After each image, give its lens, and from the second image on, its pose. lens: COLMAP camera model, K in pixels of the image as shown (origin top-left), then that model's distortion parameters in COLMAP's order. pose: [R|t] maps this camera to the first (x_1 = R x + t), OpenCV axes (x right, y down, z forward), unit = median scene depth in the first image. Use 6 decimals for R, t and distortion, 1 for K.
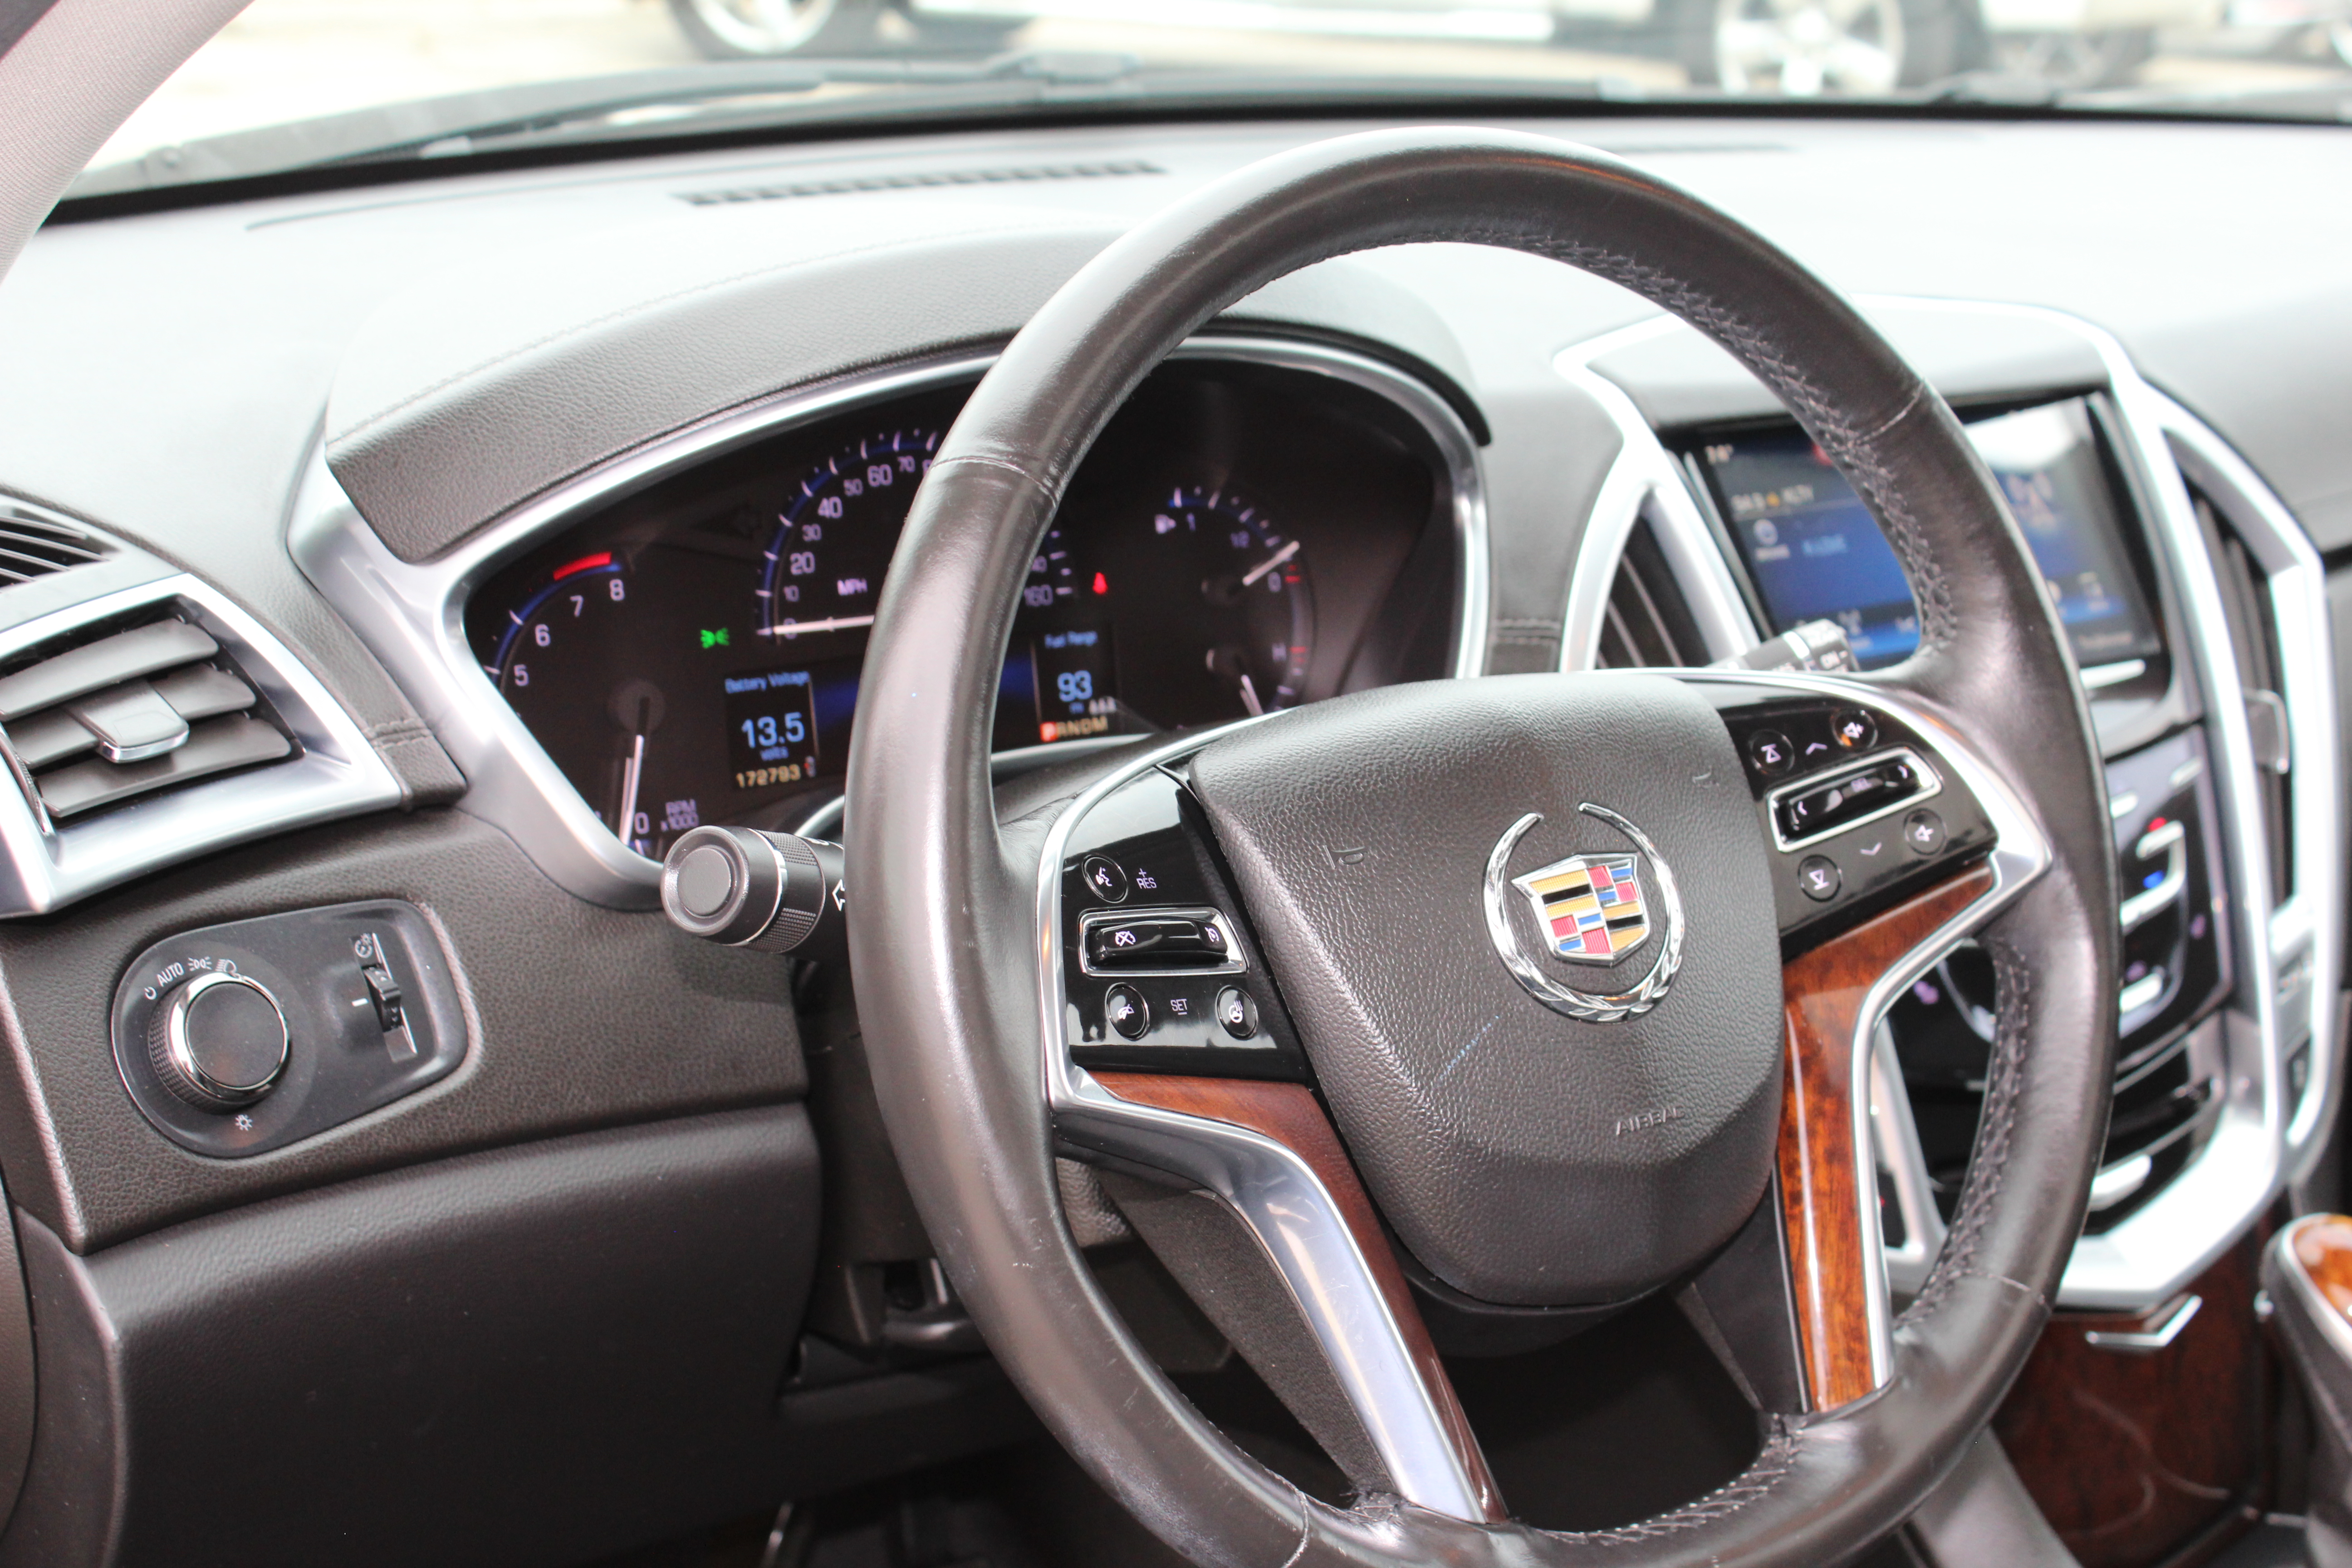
lens RADIAL K [[3448.8, 0, 1179.6], [0, 3448.8, 807.3], [0, 0, 1]] dist [-0.021378, 0.000000]
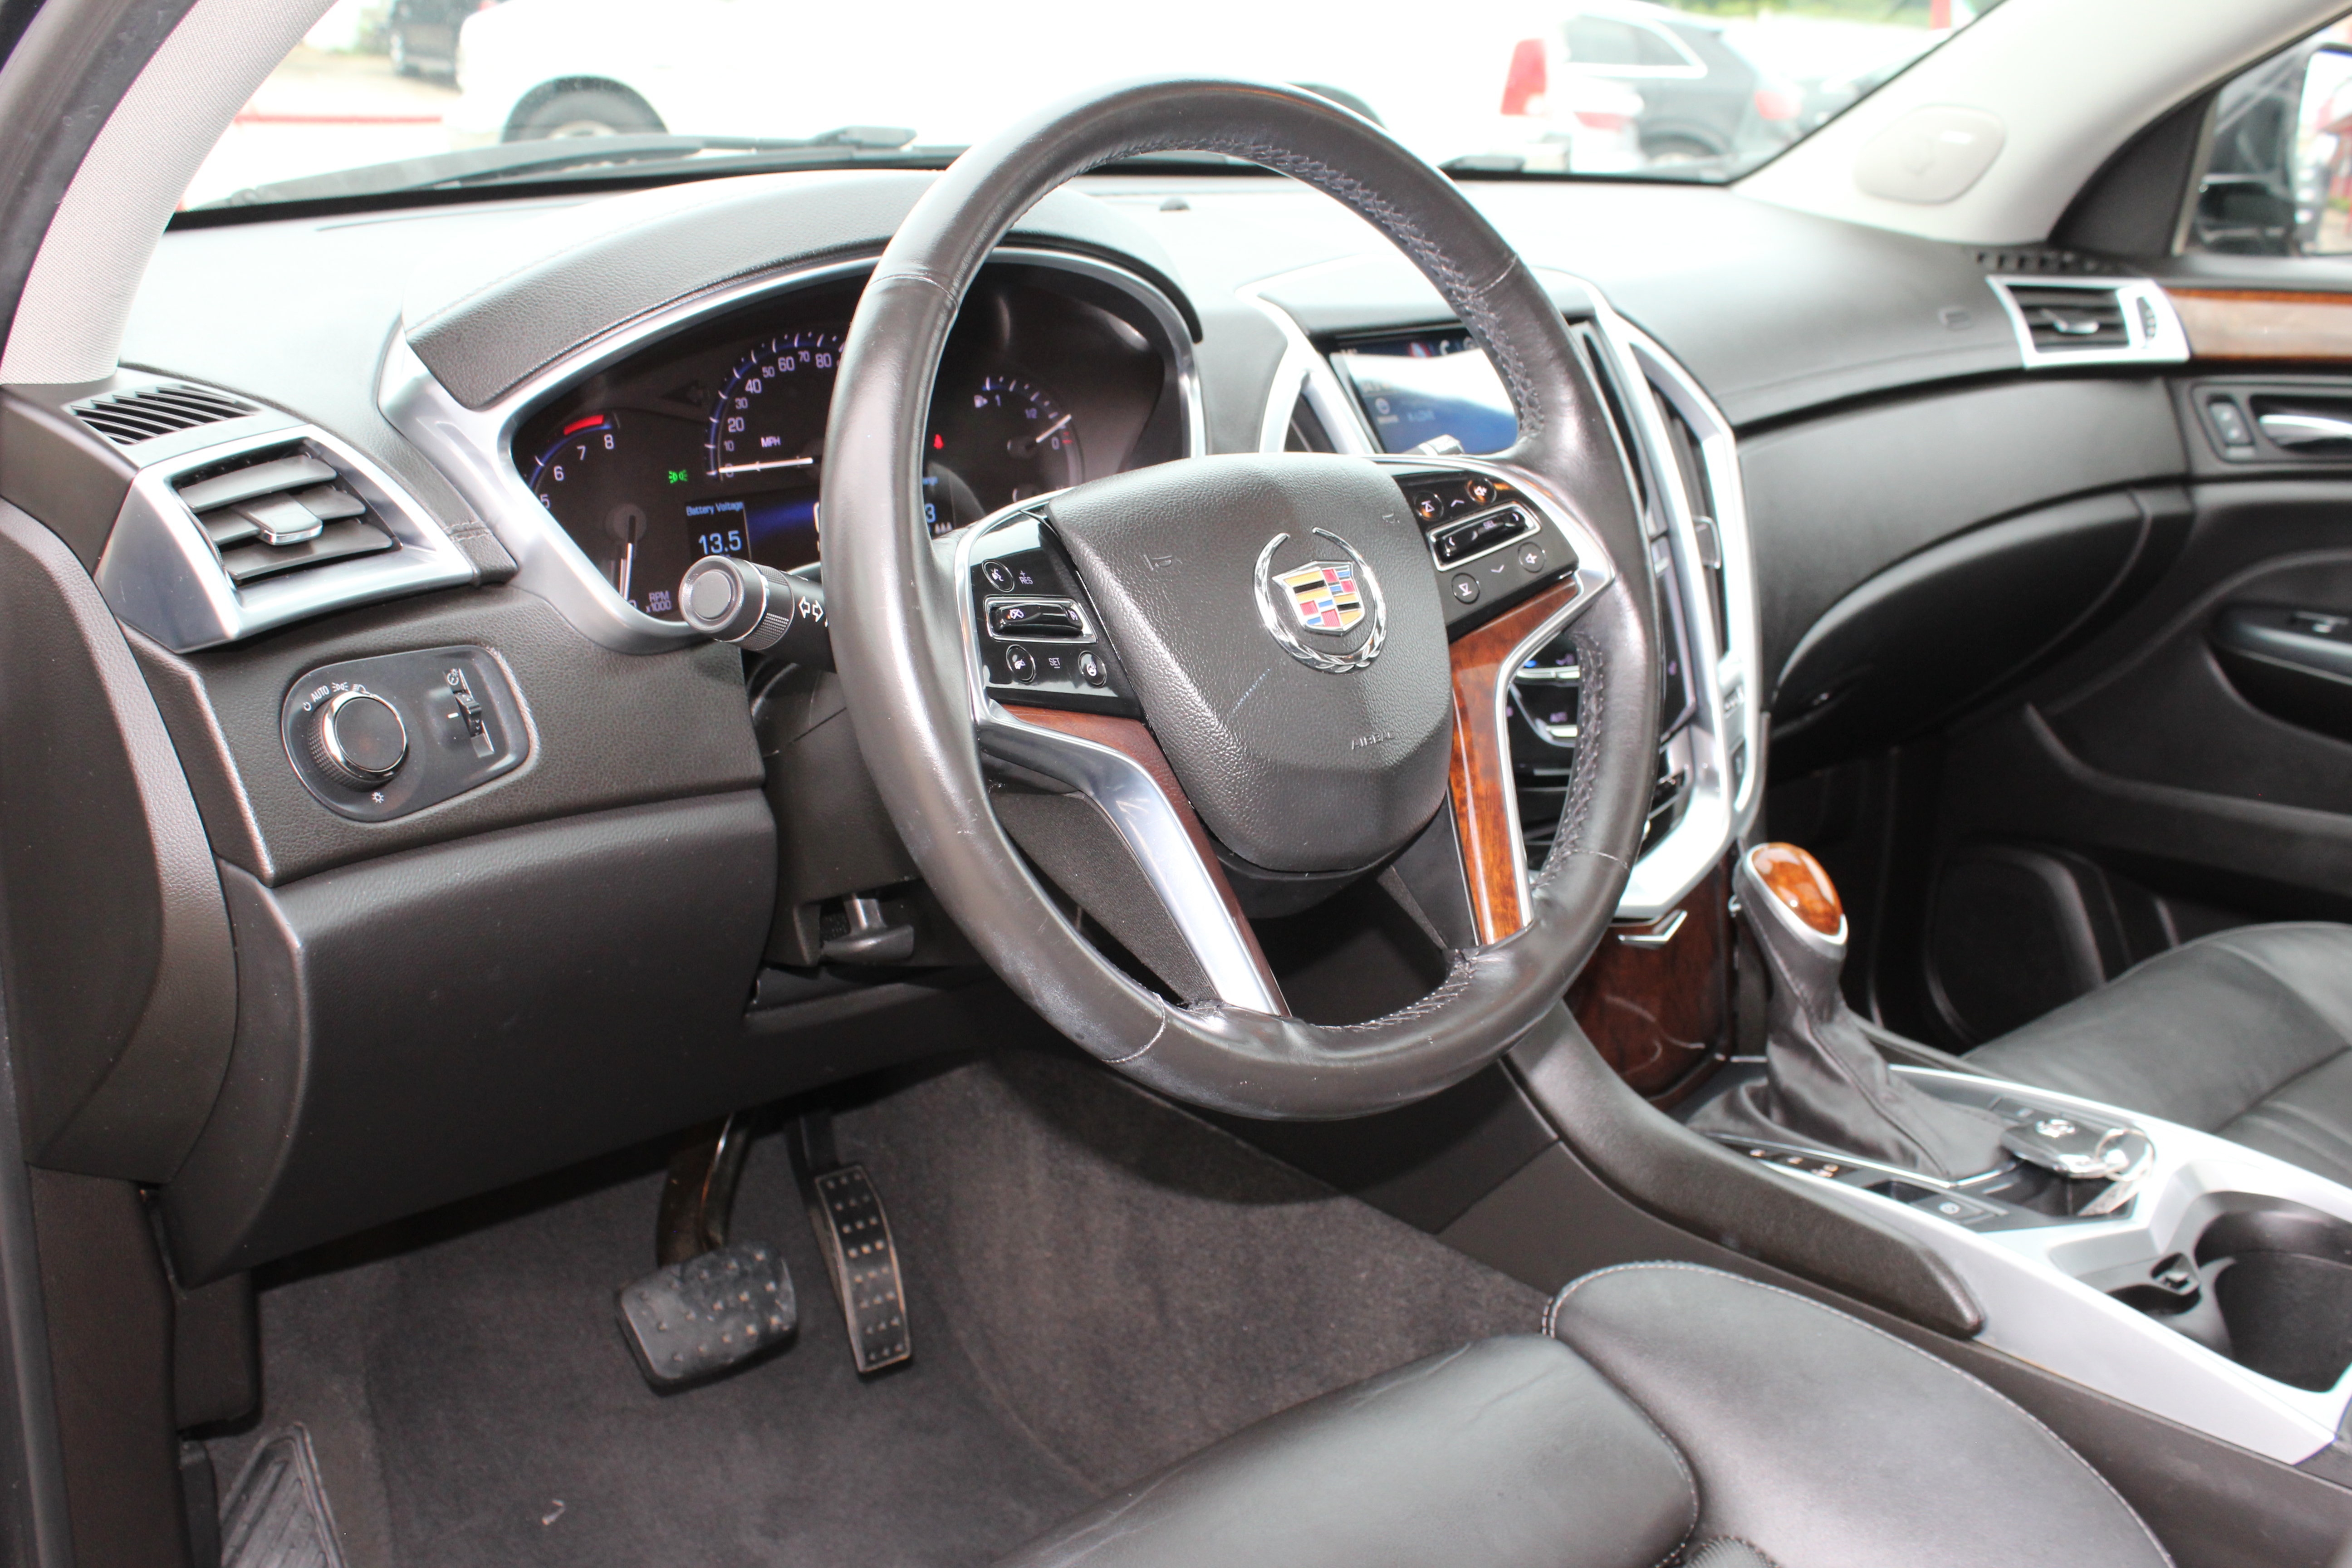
lens RADIAL K [[2336.8, 0, 1169.5], [0, 2336.8, 774.0], [0, 0, 1]] dist [-0.097930, 0.000000]
pose [[0.991941, -0.046227, 0.117966, -0.059581], [0.045089, 0.998907, 0.012299, 0.080592], [-0.118406, -0.006881, 0.992941, 0.027483]]
